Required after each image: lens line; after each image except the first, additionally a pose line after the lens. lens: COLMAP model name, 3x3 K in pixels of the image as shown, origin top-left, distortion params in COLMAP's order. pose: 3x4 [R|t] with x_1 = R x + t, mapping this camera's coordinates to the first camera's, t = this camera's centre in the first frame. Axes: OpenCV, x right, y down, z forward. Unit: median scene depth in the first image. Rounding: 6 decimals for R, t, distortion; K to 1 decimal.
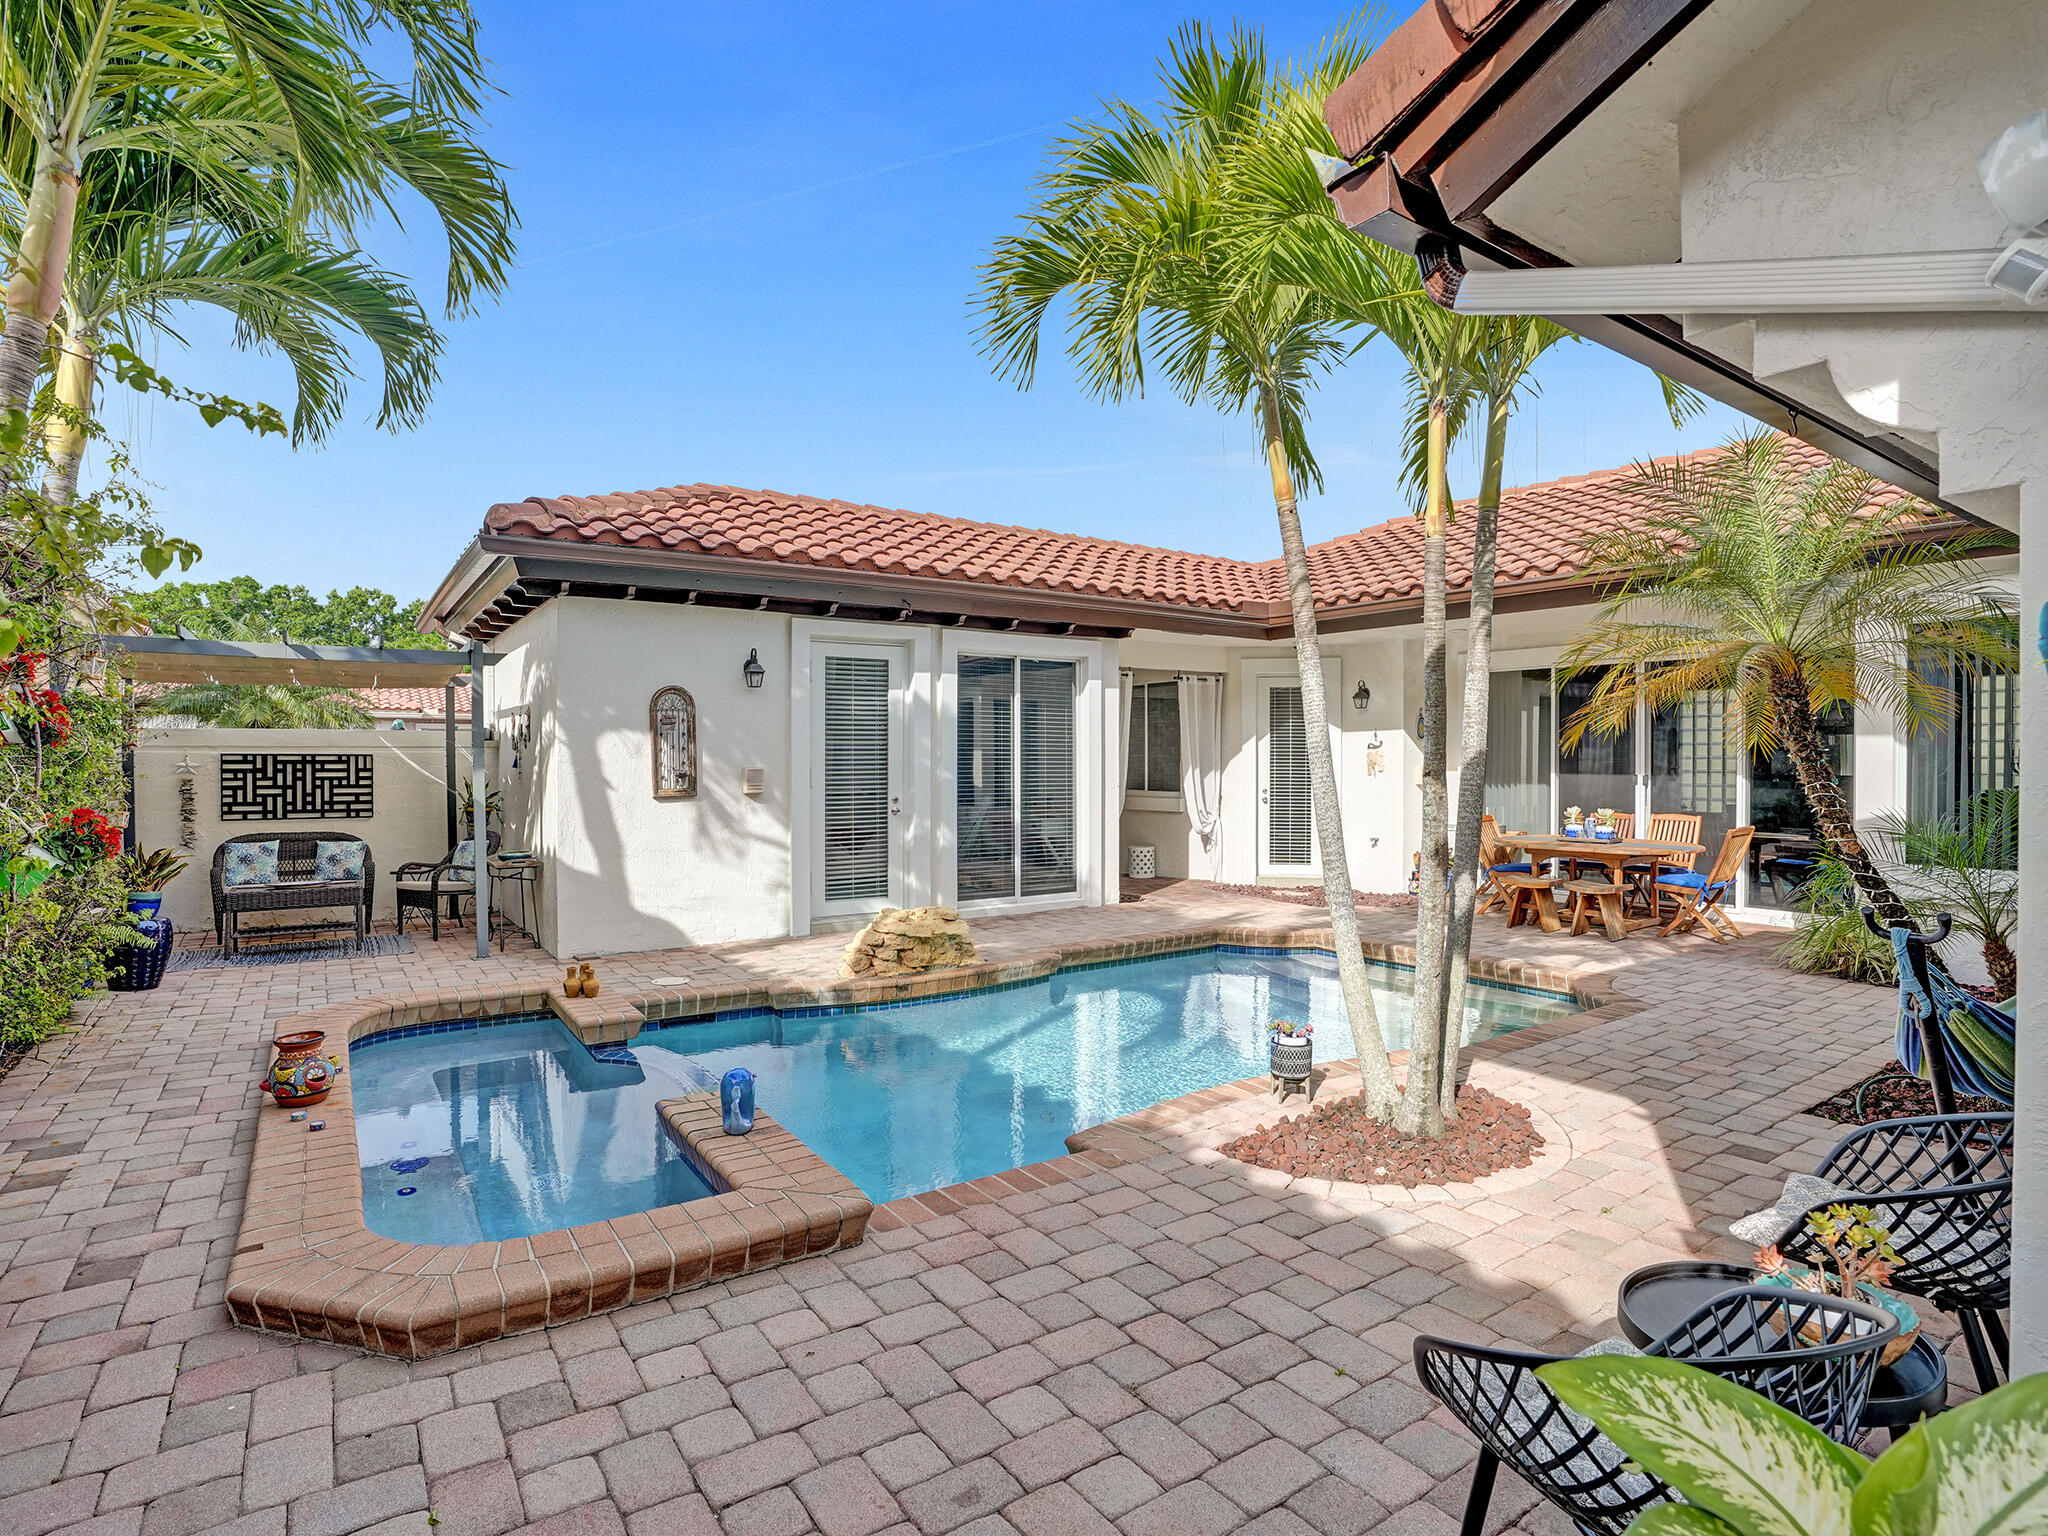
lens RADIAL K [[1072.4, 0, 1025.3], [0, 1072.4, 764.9], [0, 0, 1]] dist [-0.058008, 0.021711]
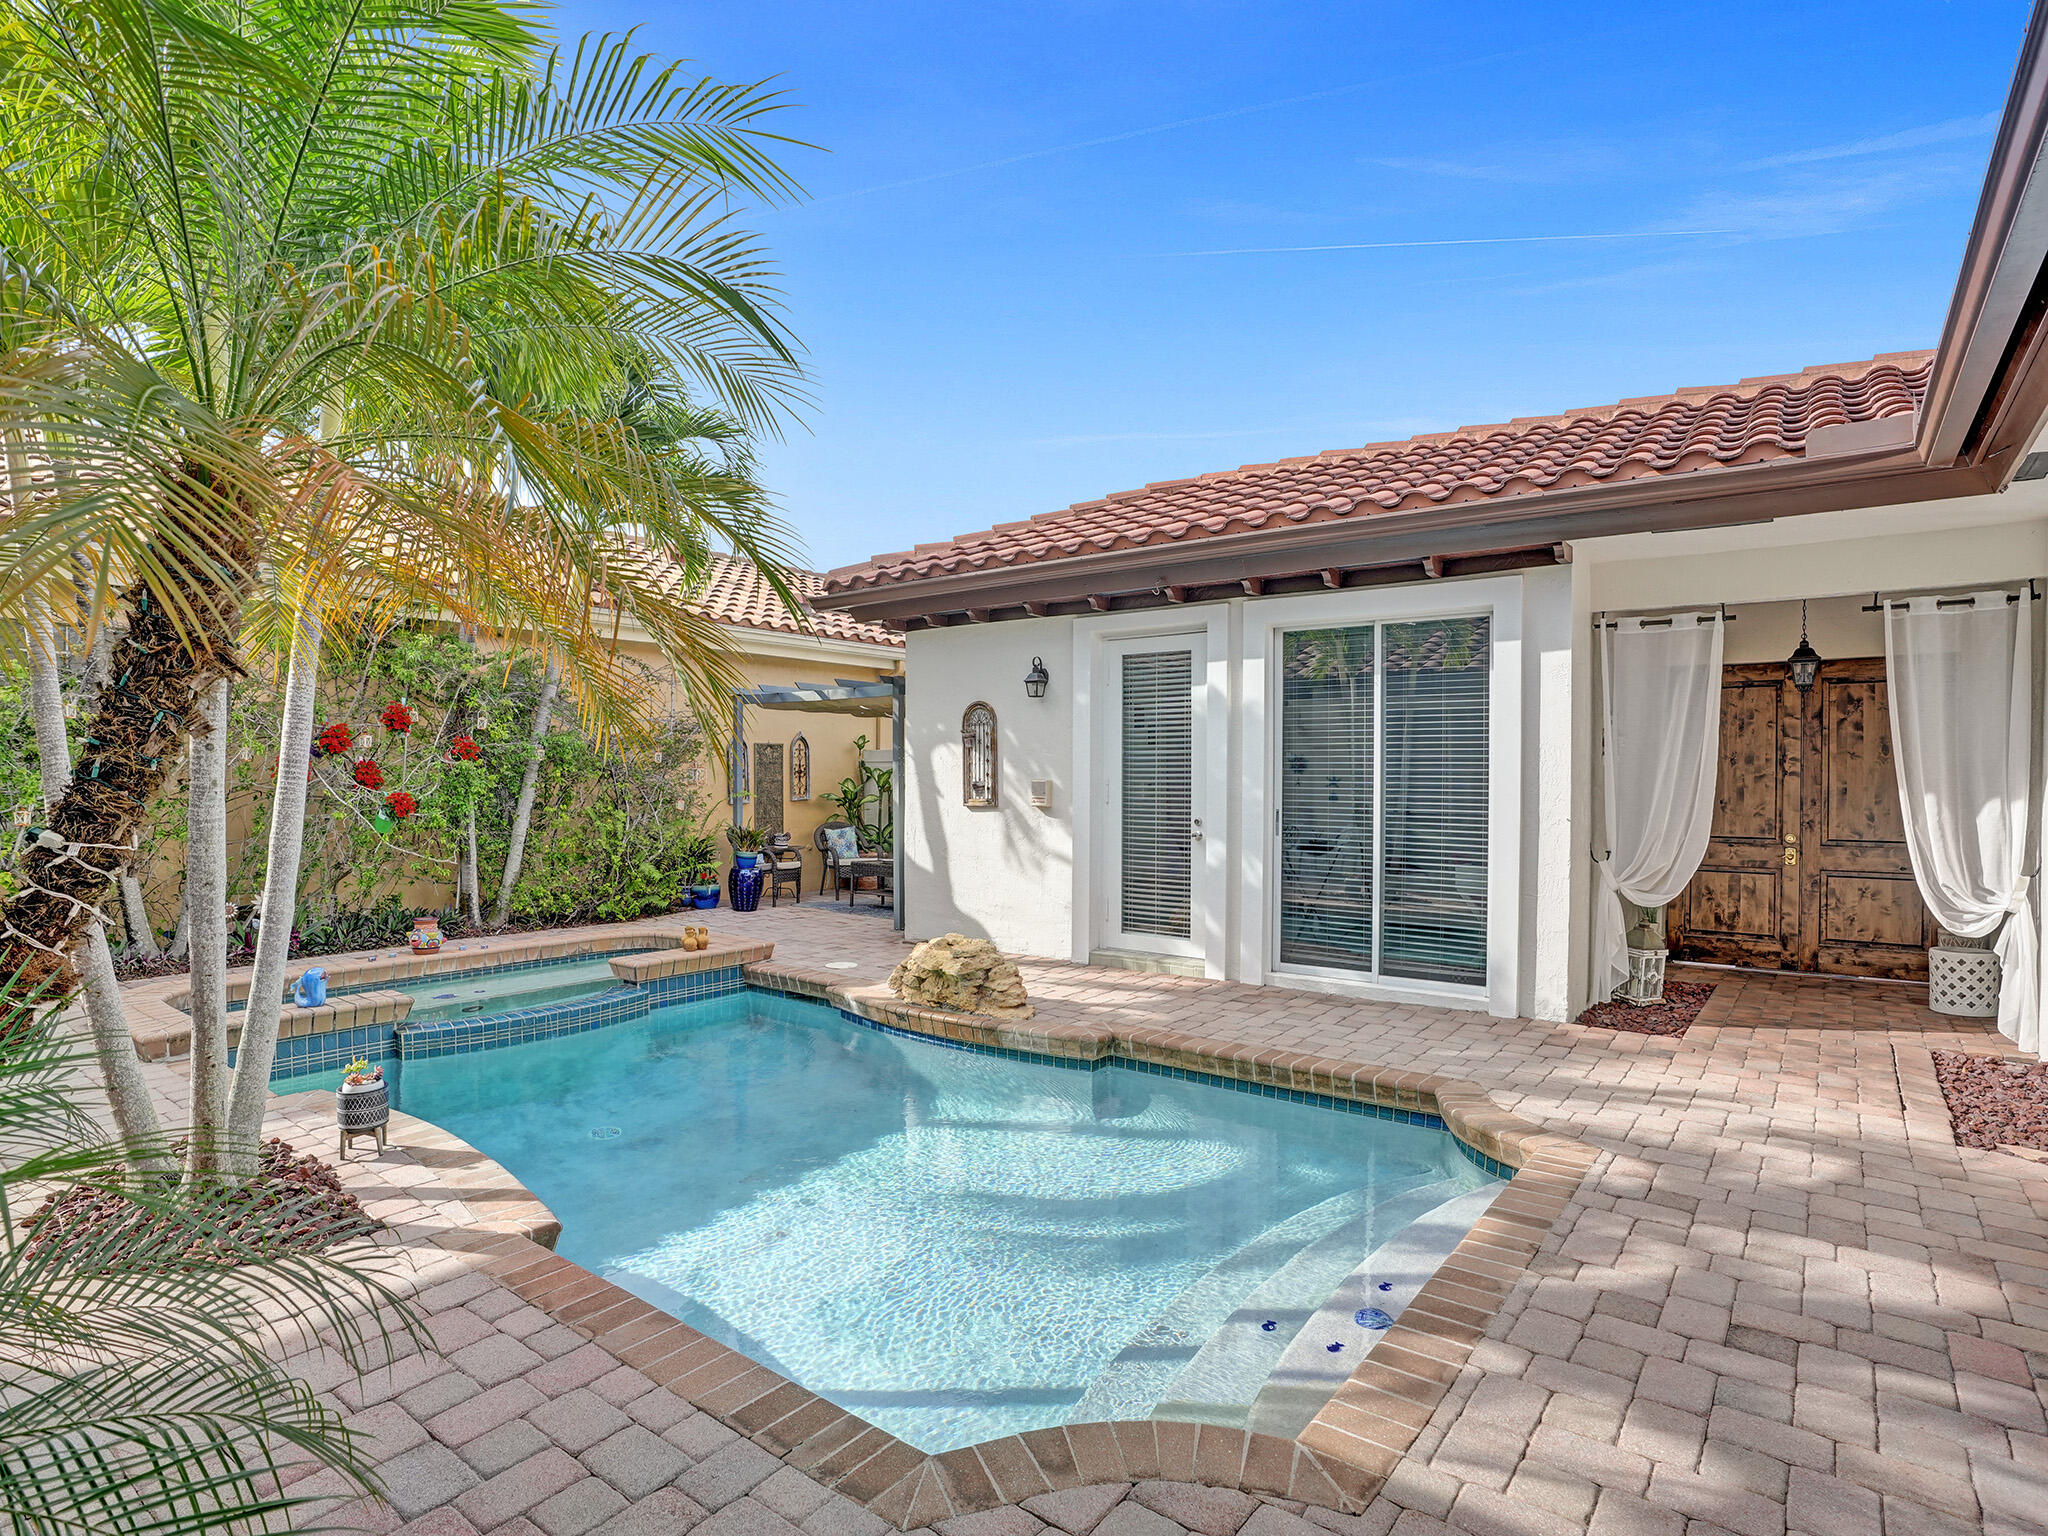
lens RADIAL K [[1072.4, 0, 1014.2], [0, 1072.4, 783.9], [0, 0, 1]] dist [-0.058008, 0.021711]
pose [[0.308340, 0.013896, -0.951175, 0.614283], [-0.008541, 0.999893, 0.011839, -0.004332], [0.951238, 0.004473, 0.308426, 0.624366]]
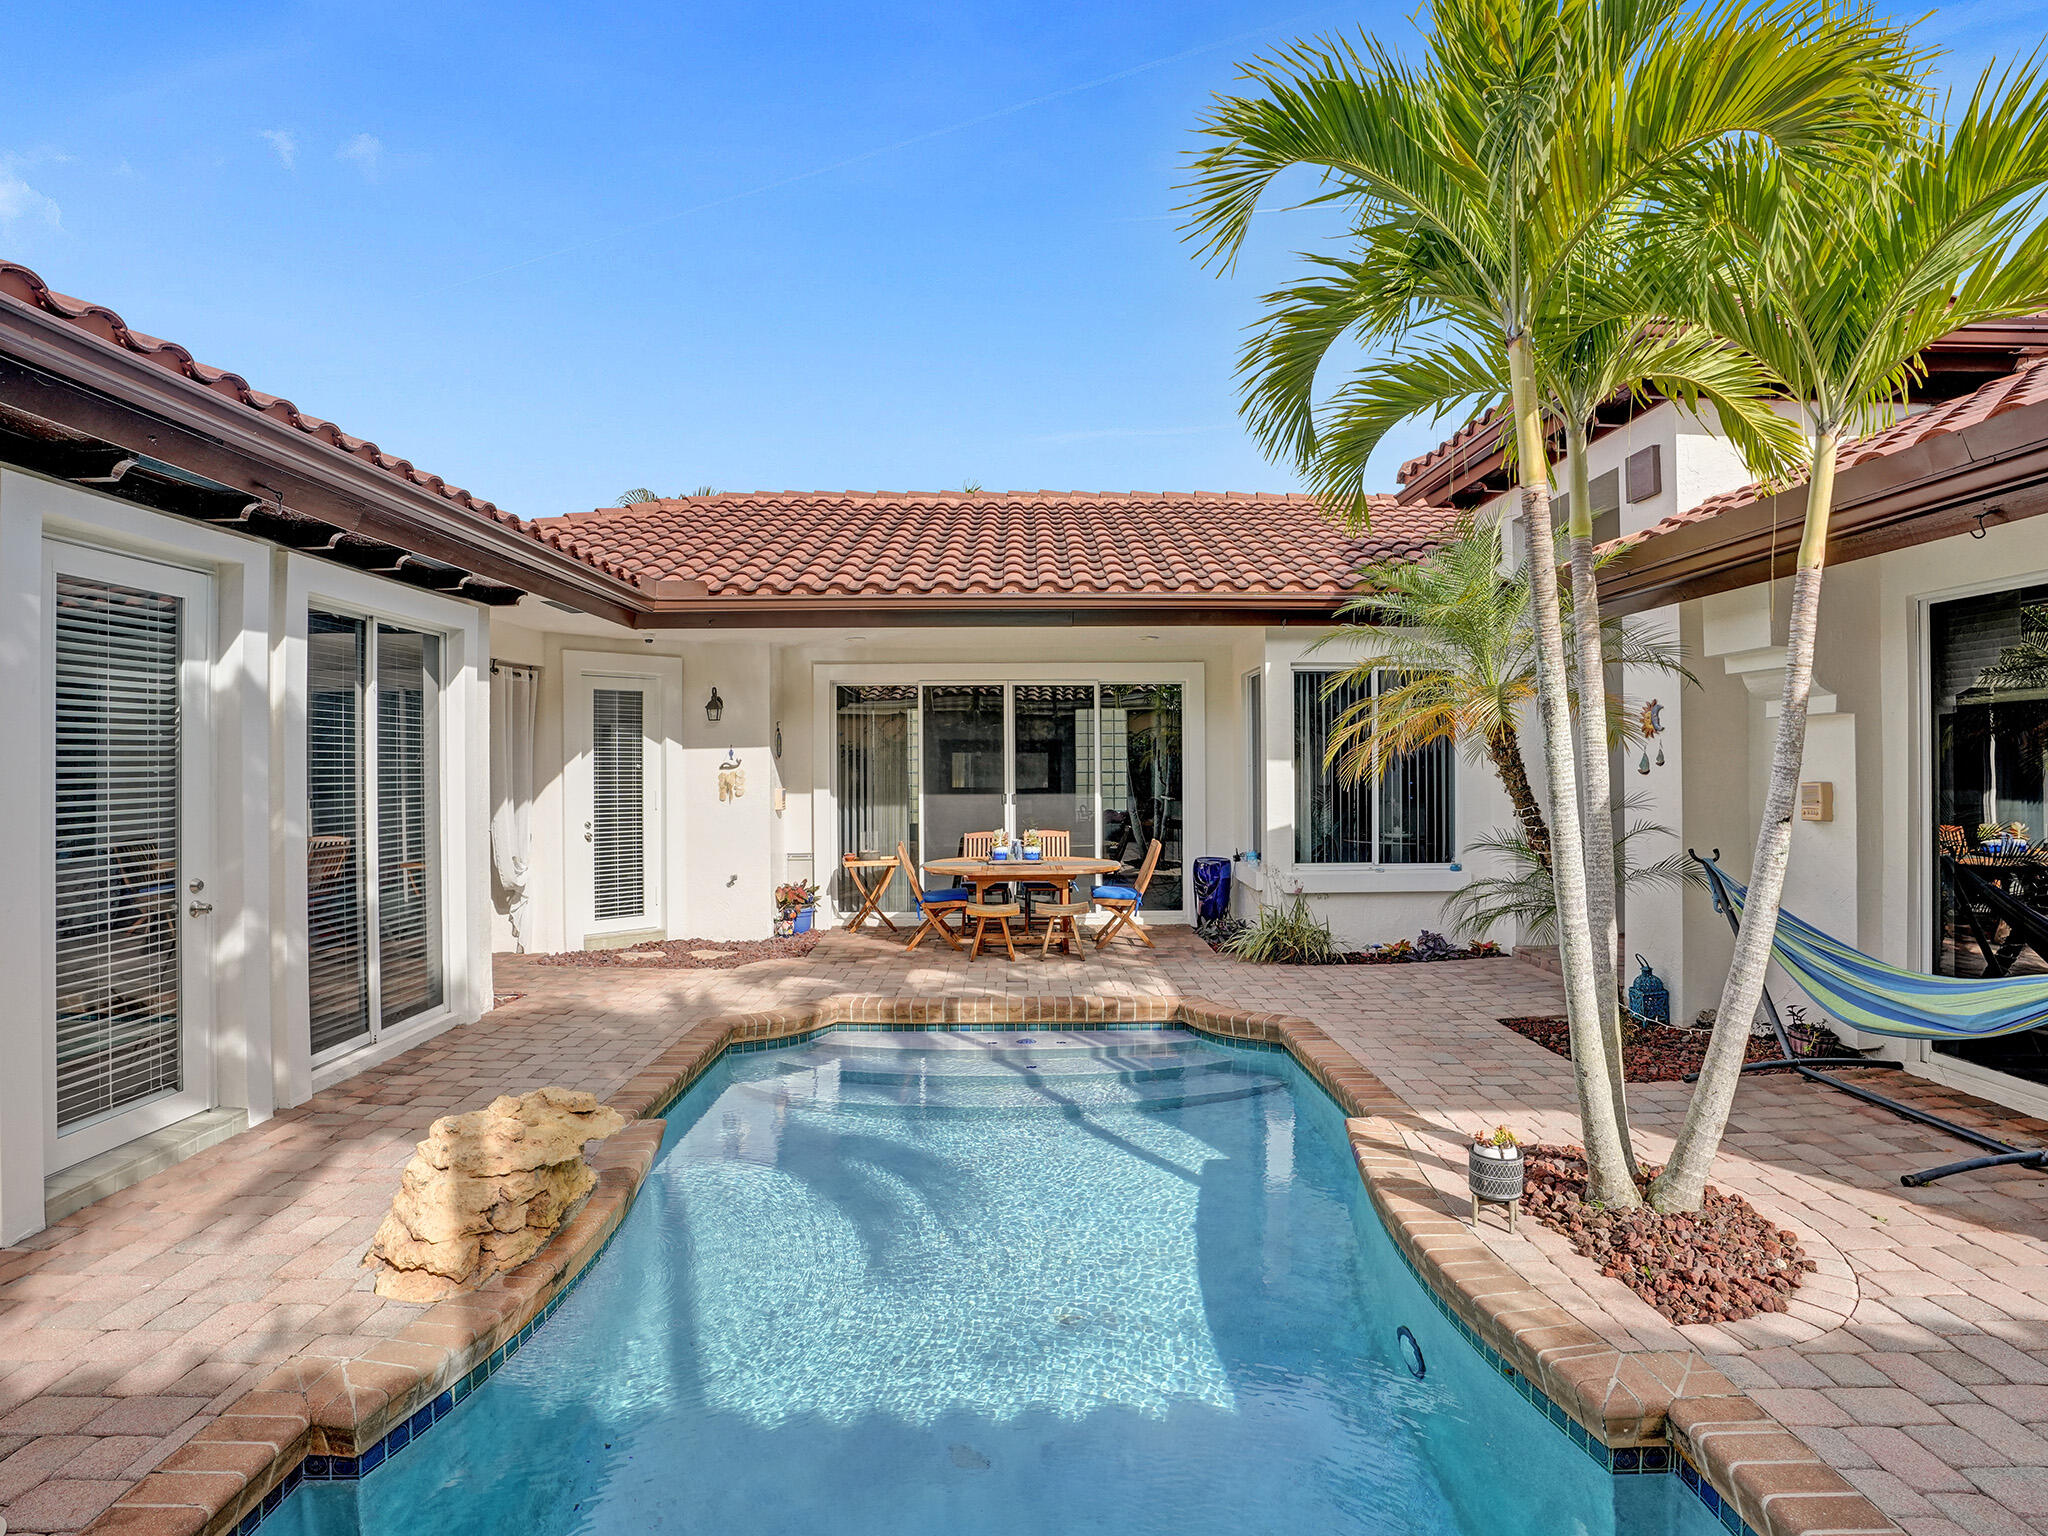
lens RADIAL K [[1072.4, 0, 1028.0], [0, 1072.4, 733.3], [0, 0, 1]] dist [-0.058008, 0.021711]
pose [[0.553825, 0.021745, 0.832349, -0.311834], [0.009518, 0.999428, -0.032444, -0.017914], [-0.832579, 0.025891, 0.553301, 0.424513]]
